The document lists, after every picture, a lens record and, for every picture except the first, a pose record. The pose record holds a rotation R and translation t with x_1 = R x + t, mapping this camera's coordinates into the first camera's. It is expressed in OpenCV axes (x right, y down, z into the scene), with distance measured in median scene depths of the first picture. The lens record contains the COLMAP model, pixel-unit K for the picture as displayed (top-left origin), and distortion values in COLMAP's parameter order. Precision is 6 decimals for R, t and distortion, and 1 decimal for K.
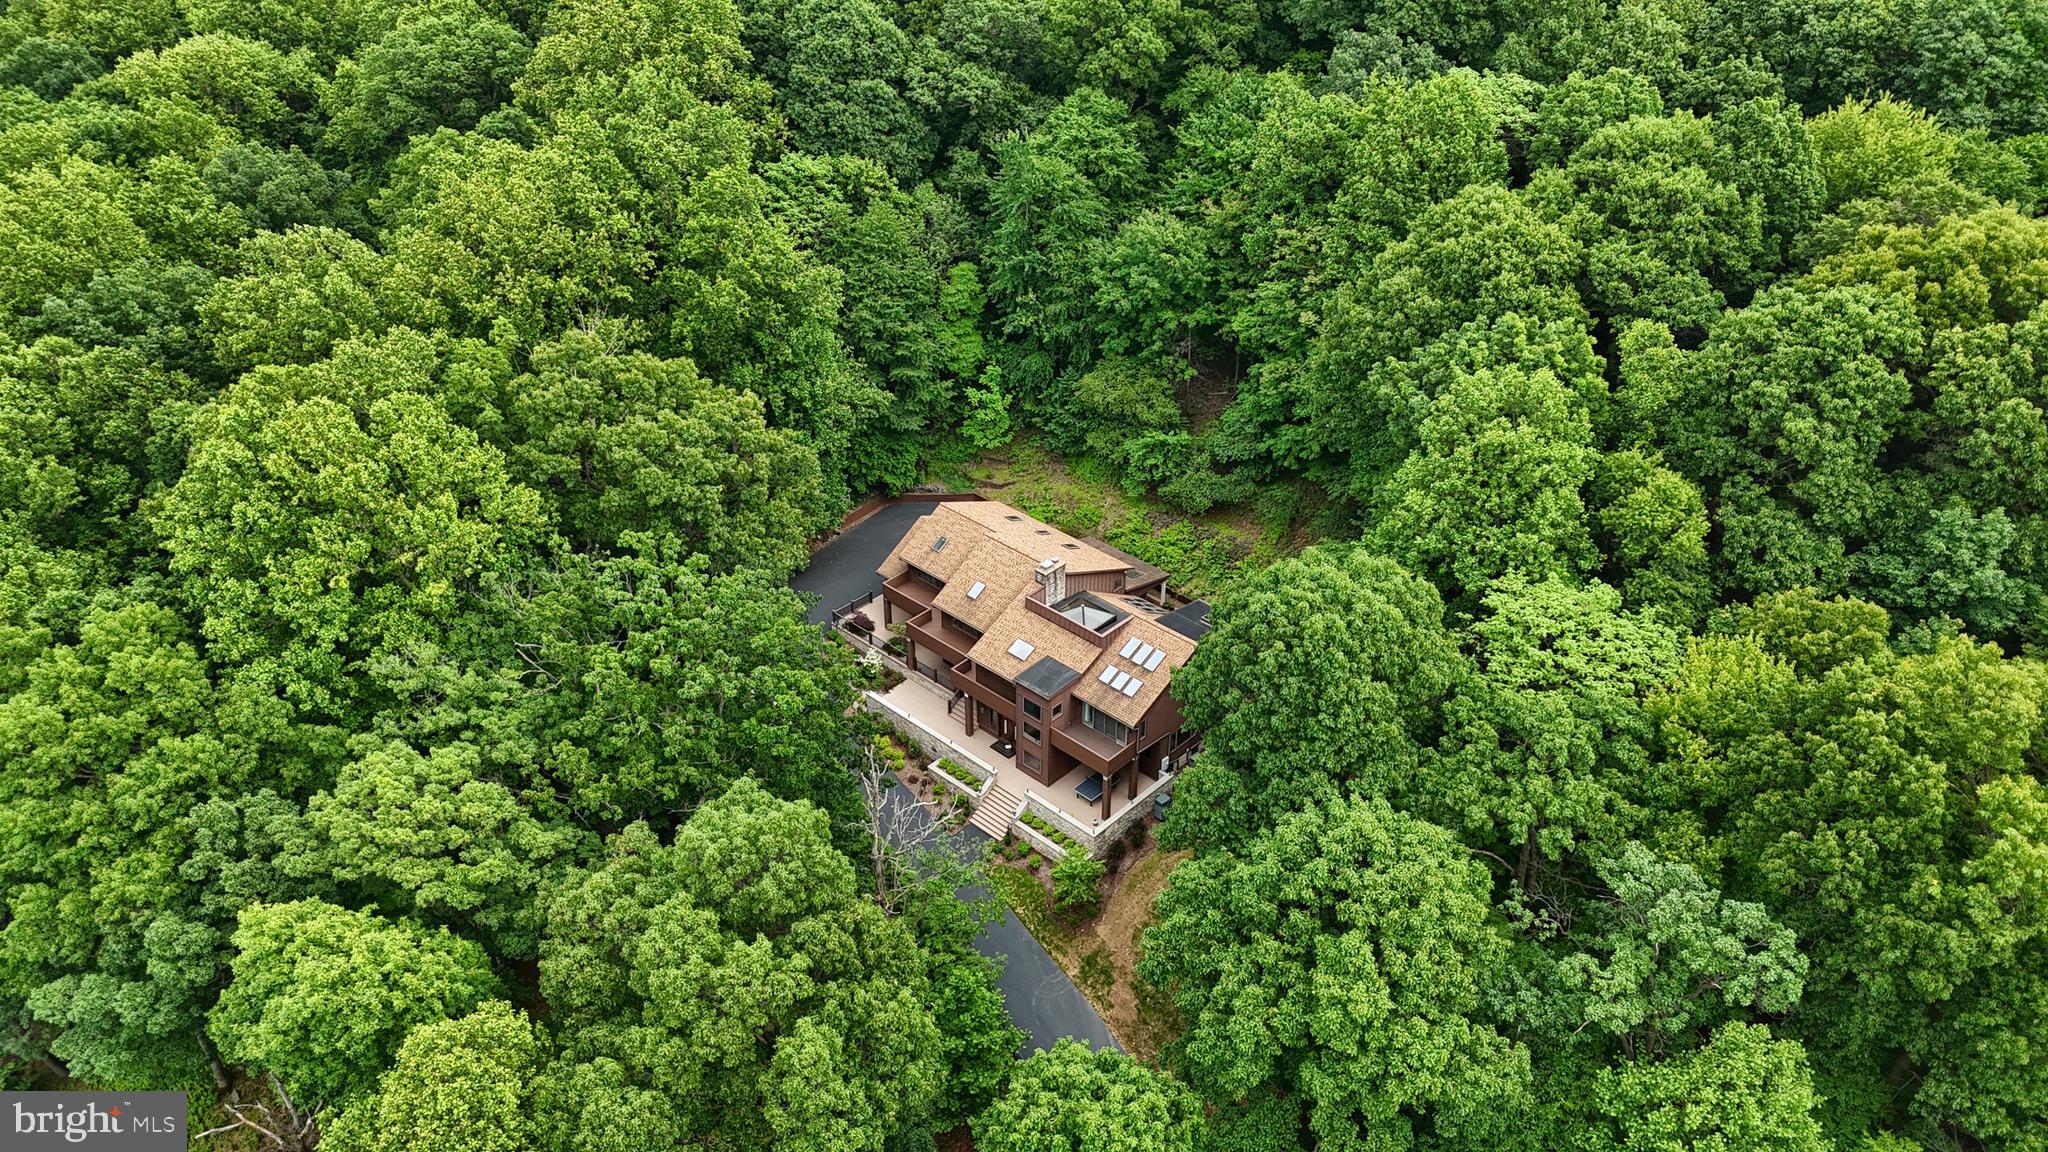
lens RADIAL K [[1530.9, 0, 1024.5], [0, 1530.9, 557.9], [0, 0, 1]] dist [0.075106, -0.055557]
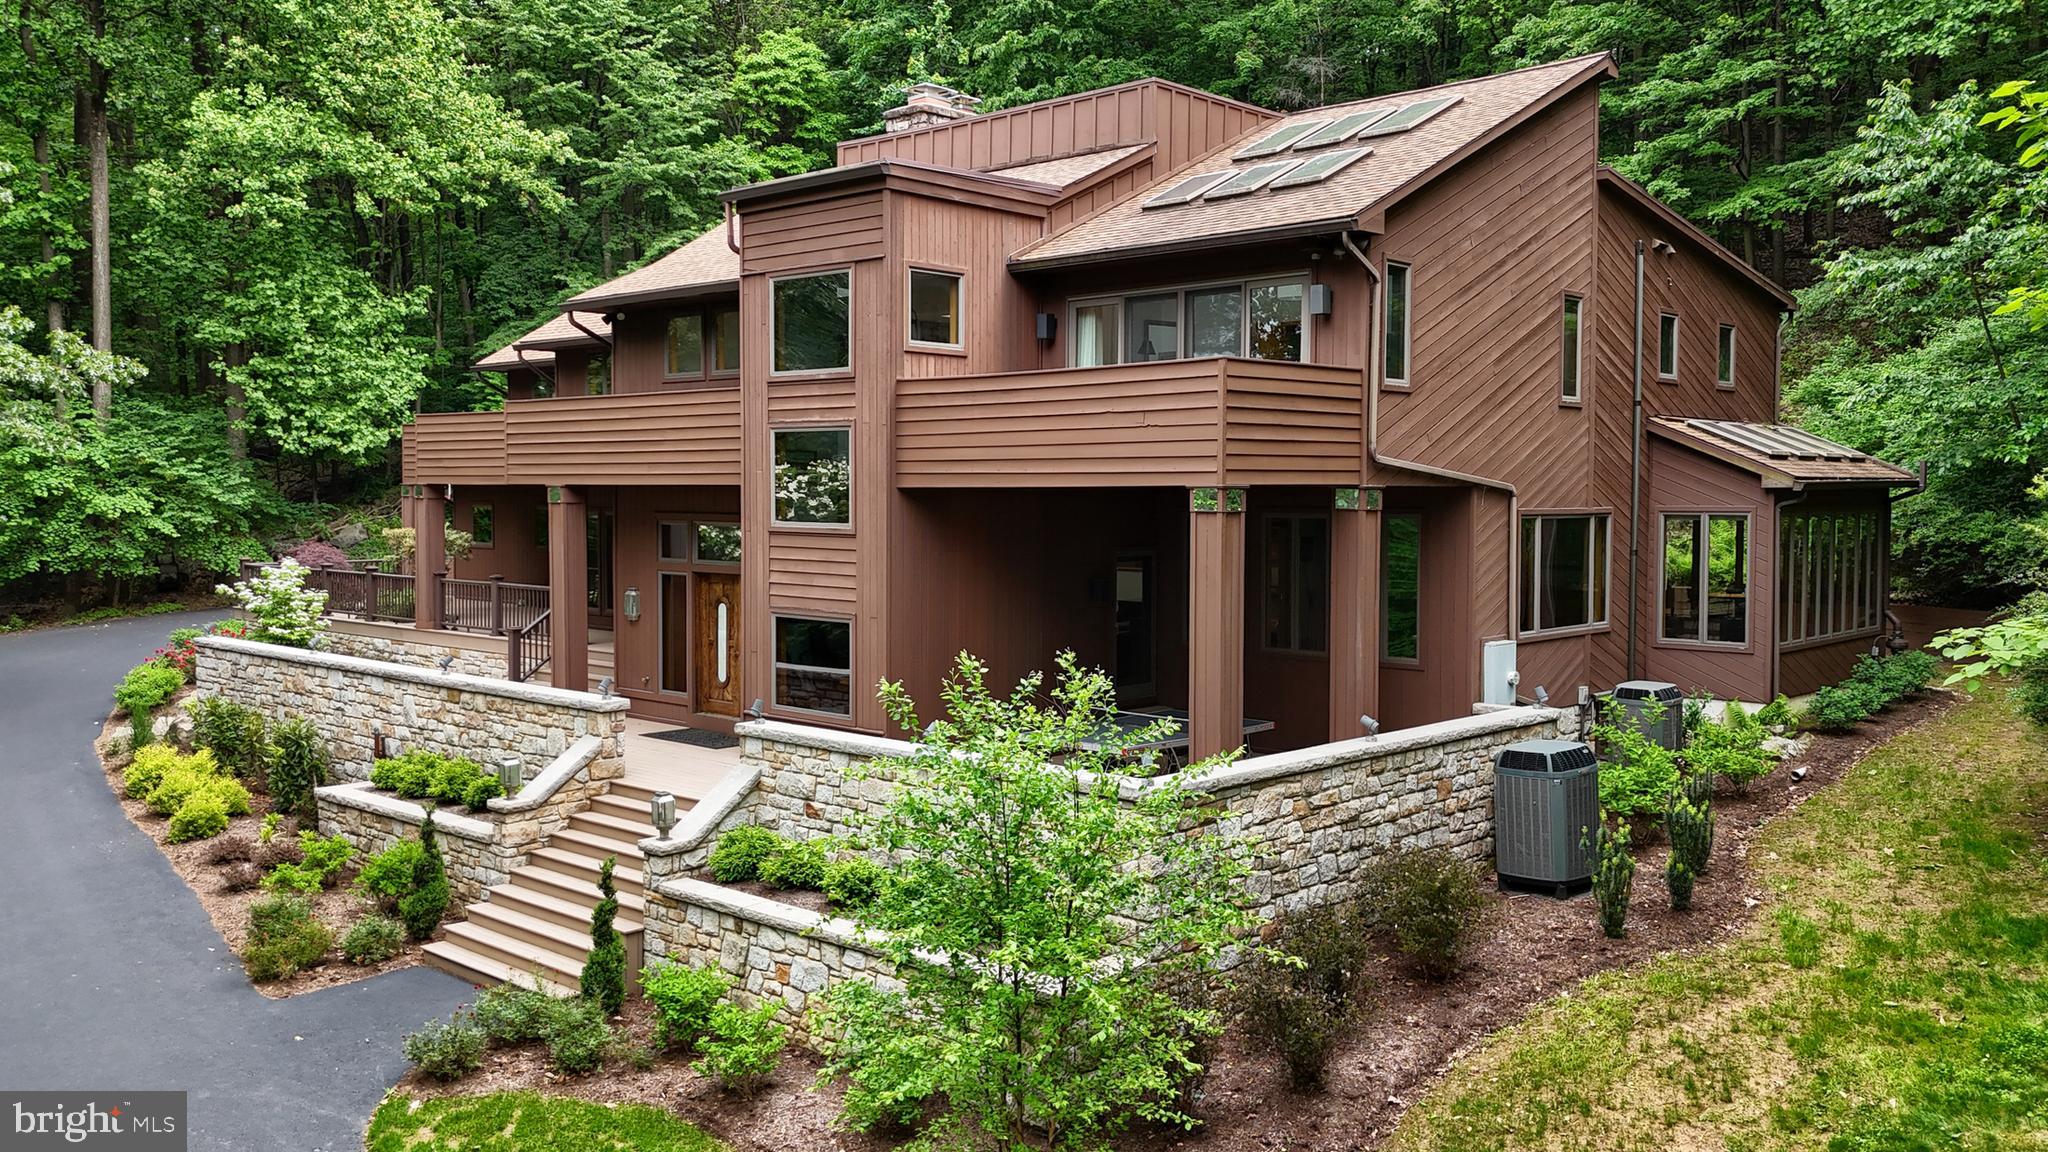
lens RADIAL K [[1674.4, 0, 996.6], [0, 1674.4, 514.1], [0, 0, 1]] dist [0.060159, -0.028493]
pose [[0.999967, 0.004806, -0.006516, 0.030993], [-0.007544, 0.845151, -0.534474, 0.236902], [0.002938, 0.534506, 0.845160, 0.833240]]
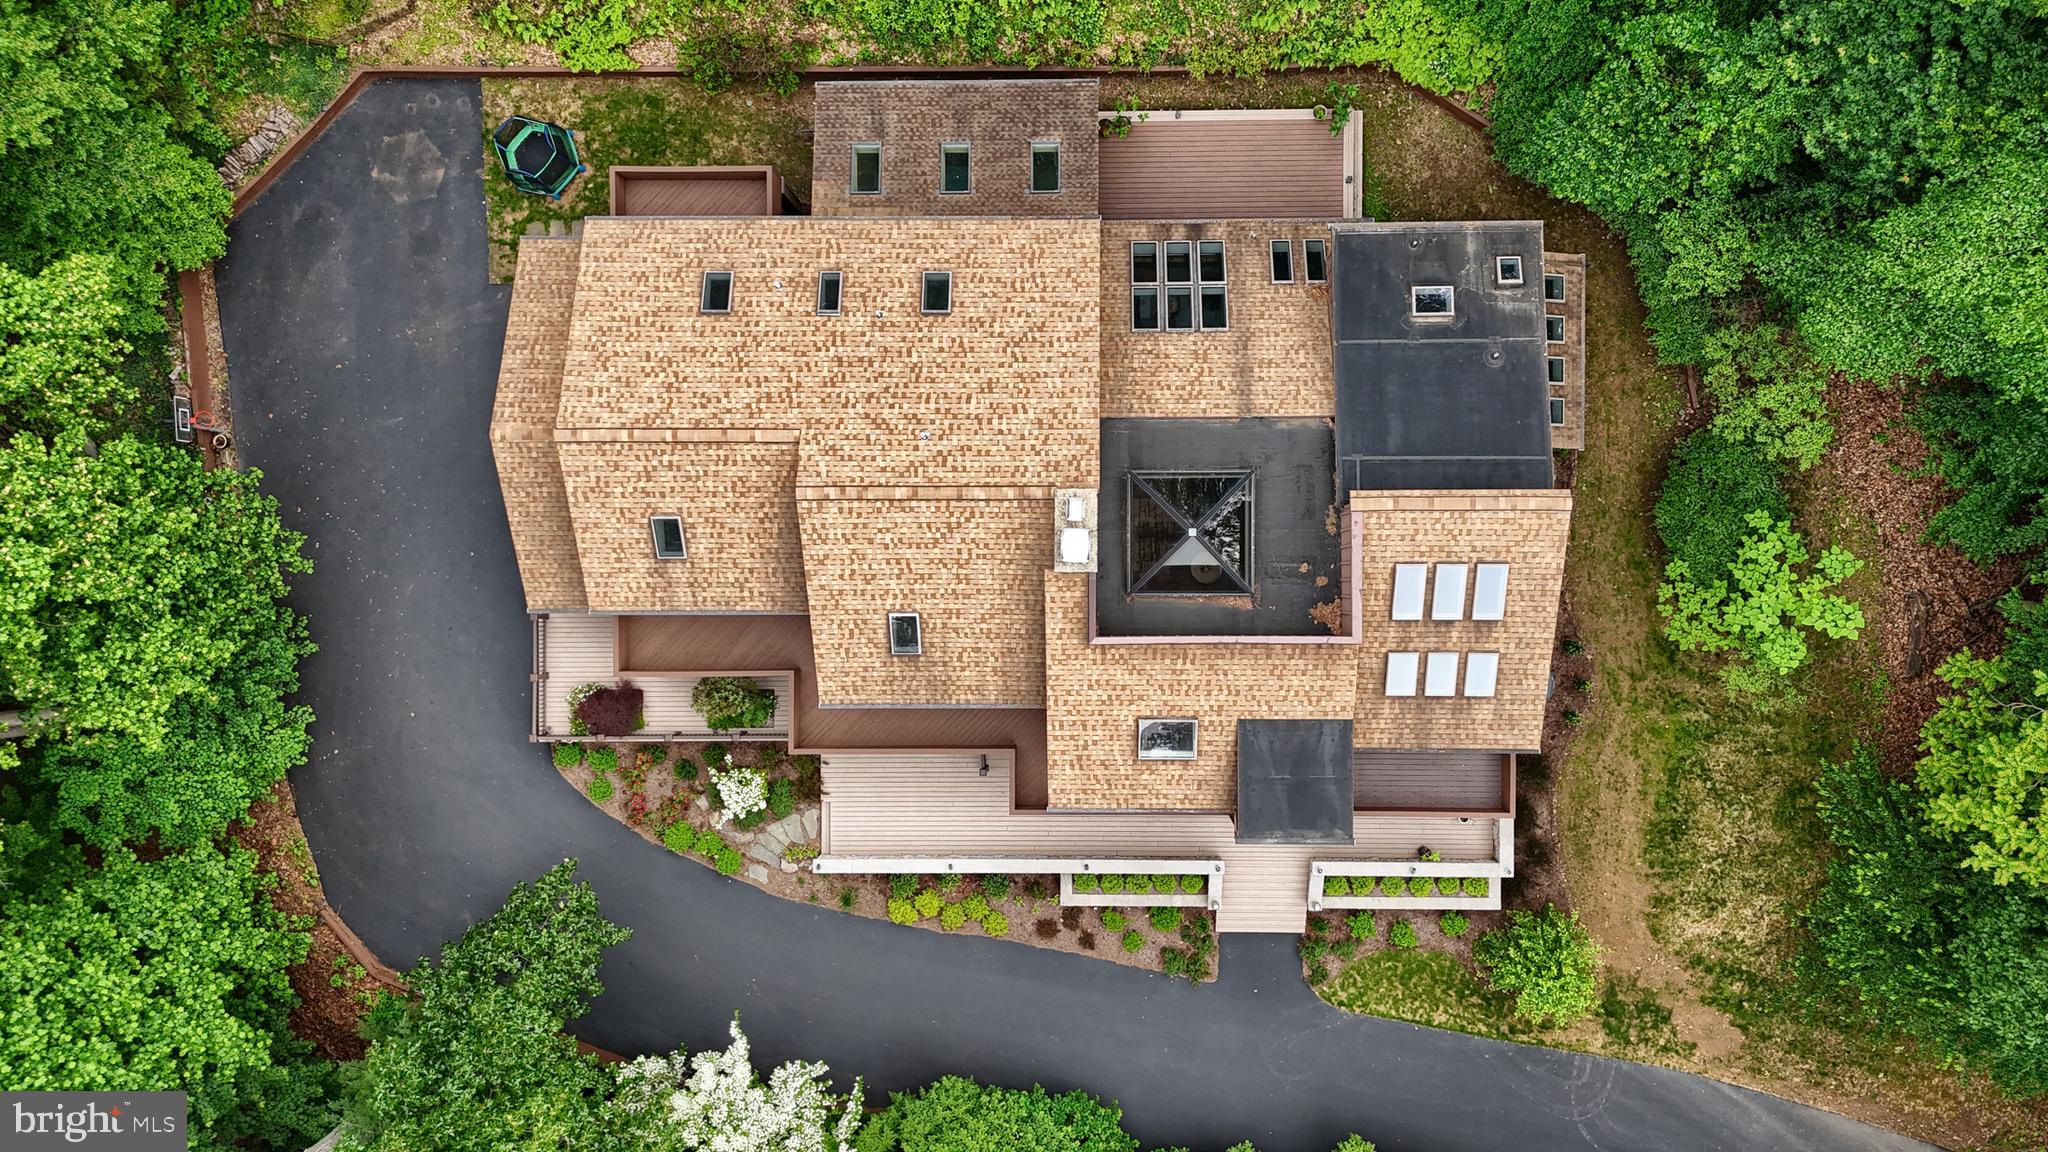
lens RADIAL K [[1530.9, 0, 1067.4], [0, 1530.9, 598.7], [0, 0, 1]] dist [0.075106, -0.055557]
pose [[0.729904, -0.683118, -0.024292, 0.014118], [0.393136, 0.390459, 0.832457, -0.303766], [-0.559182, -0.617164, 0.553556, 0.841487]]
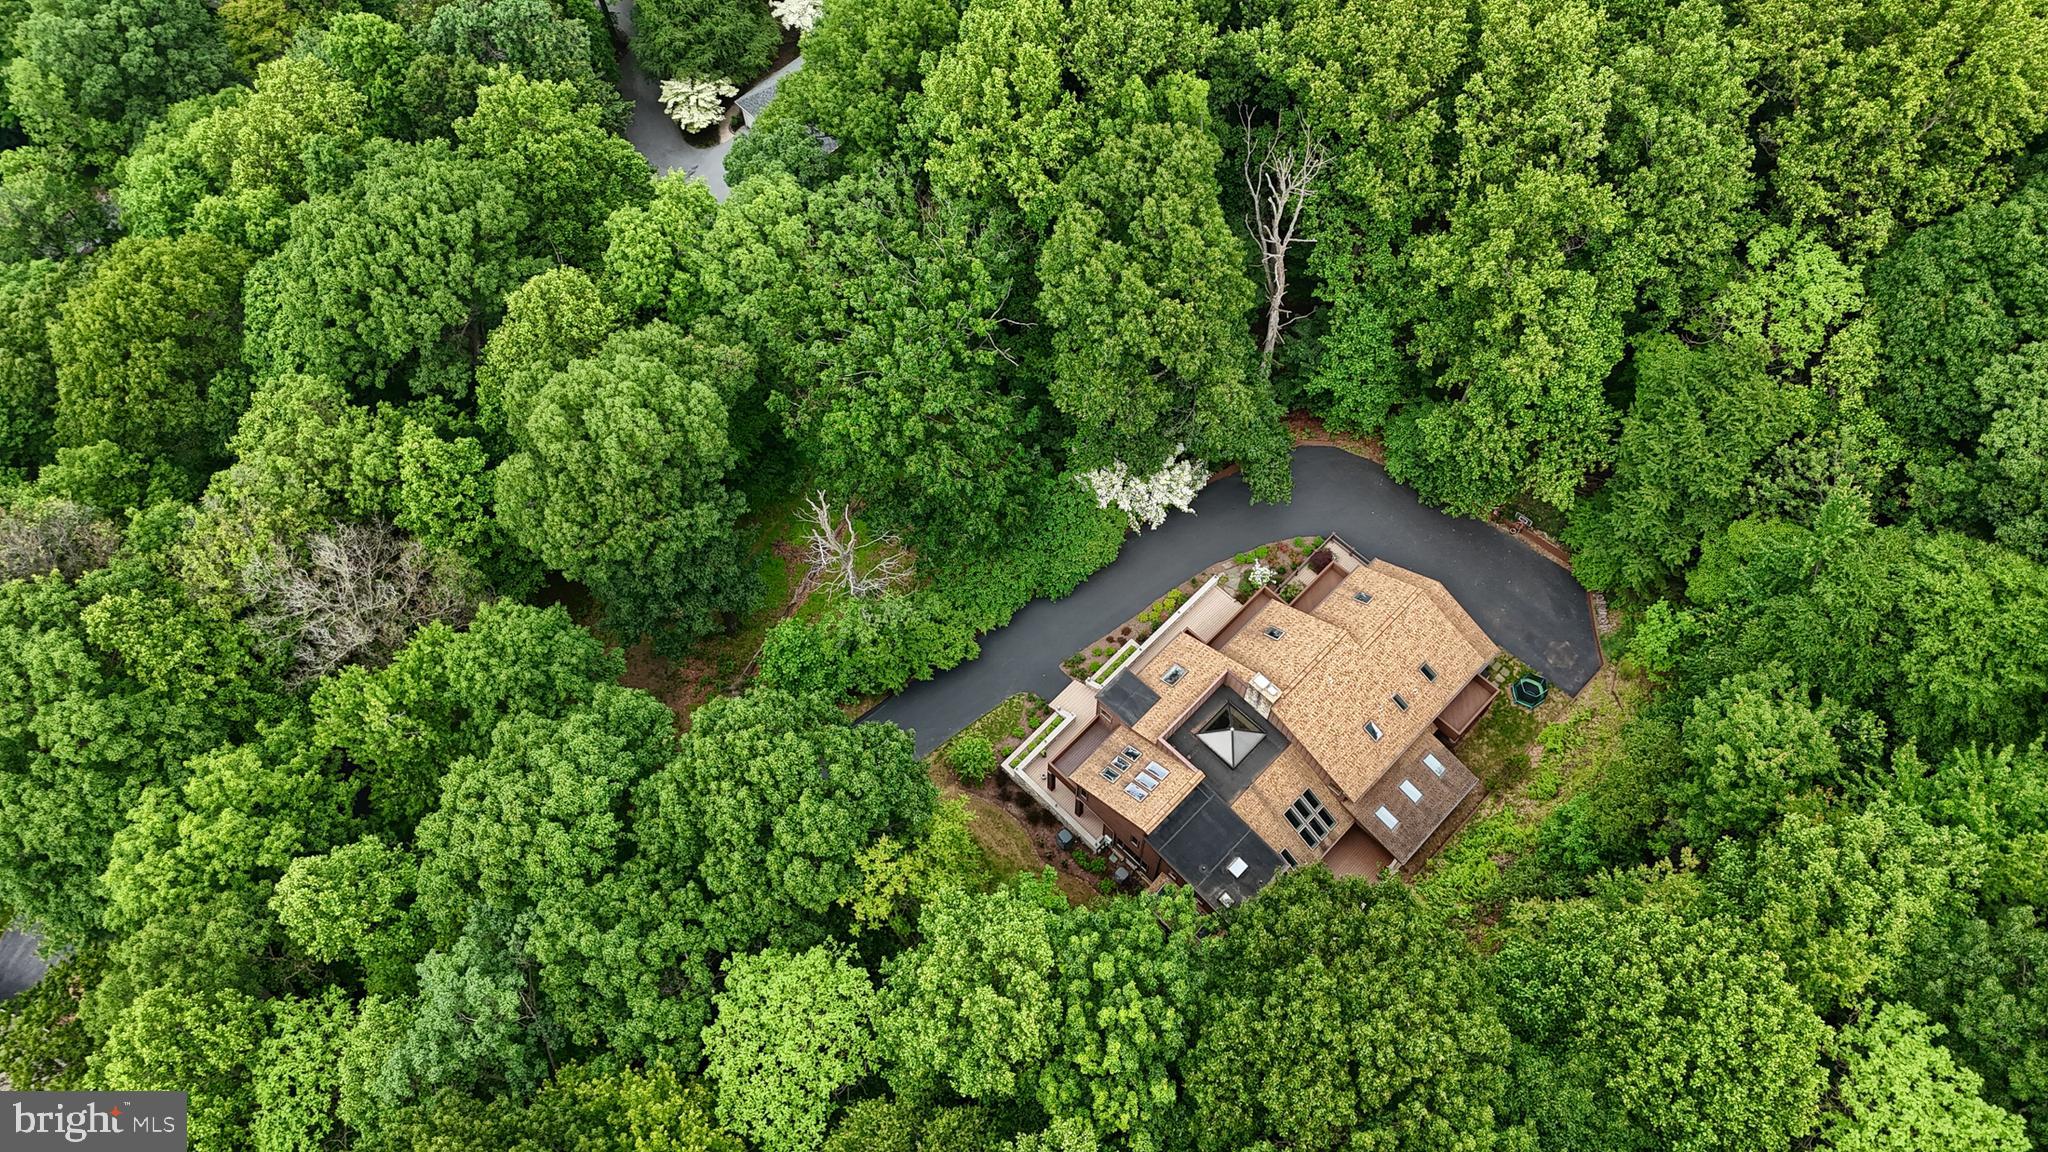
lens RADIAL K [[1530.9, 0, 1014.3], [0, 1530.9, 569.0], [0, 0, 1]] dist [0.075106, -0.055557]
pose [[-0.027172, 0.886462, -0.462003, 0.415561], [-0.535292, 0.377422, 0.755655, -0.688875], [0.844230, 0.267840, 0.464261, 0.438929]]
